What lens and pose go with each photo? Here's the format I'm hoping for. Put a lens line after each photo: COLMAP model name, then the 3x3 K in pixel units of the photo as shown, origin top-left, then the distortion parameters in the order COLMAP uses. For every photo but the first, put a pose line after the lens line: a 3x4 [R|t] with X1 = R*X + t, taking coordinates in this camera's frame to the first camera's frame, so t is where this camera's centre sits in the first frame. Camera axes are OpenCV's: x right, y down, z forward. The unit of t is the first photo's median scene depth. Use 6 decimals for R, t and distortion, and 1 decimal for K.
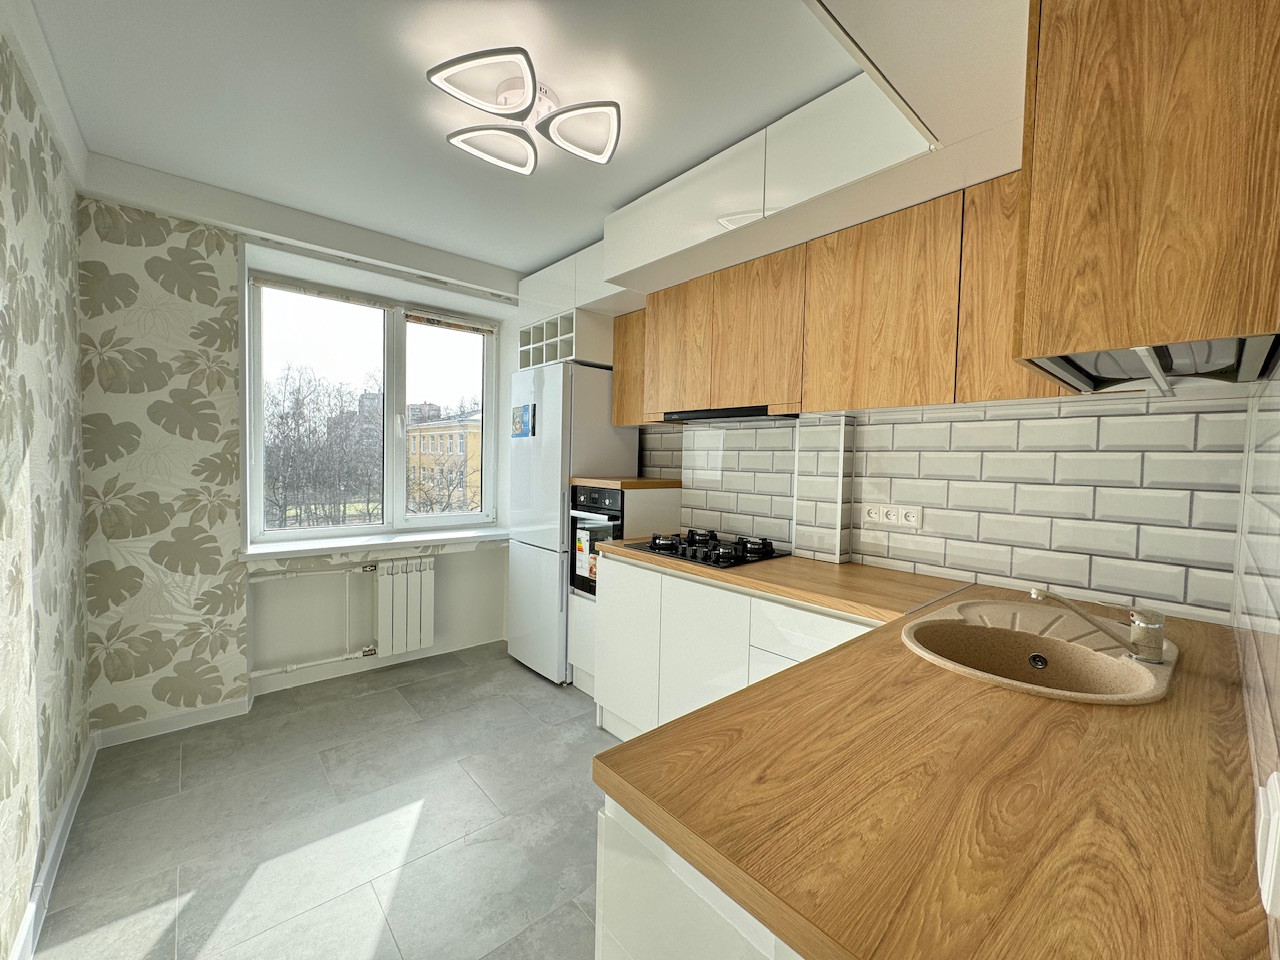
lens RADIAL K [[510.4, 0, 641.3], [0, 510.4, 481.5], [0, 0, 1]] dist [-0.003670, 0.000344]
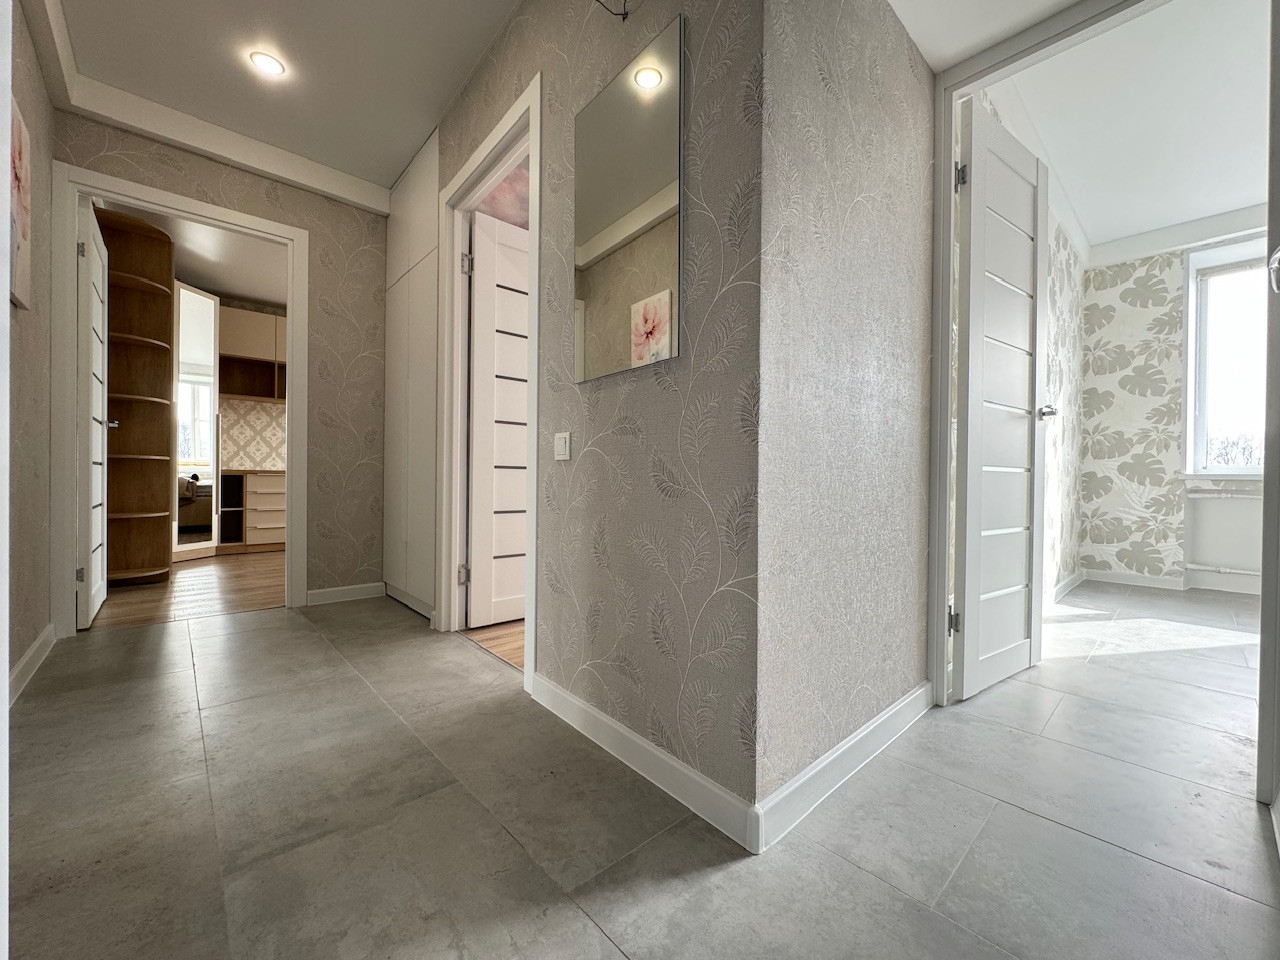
lens RADIAL K [[510.4, 0, 642.0], [0, 510.4, 480.5], [0, 0, 1]] dist [-0.003670, 0.000344]
pose [[0.020444, -0.017213, -0.999643, 0.621206], [-0.052700, 0.998443, -0.018270, 0.280117], [0.998401, 0.053055, 0.019505, -0.541579]]
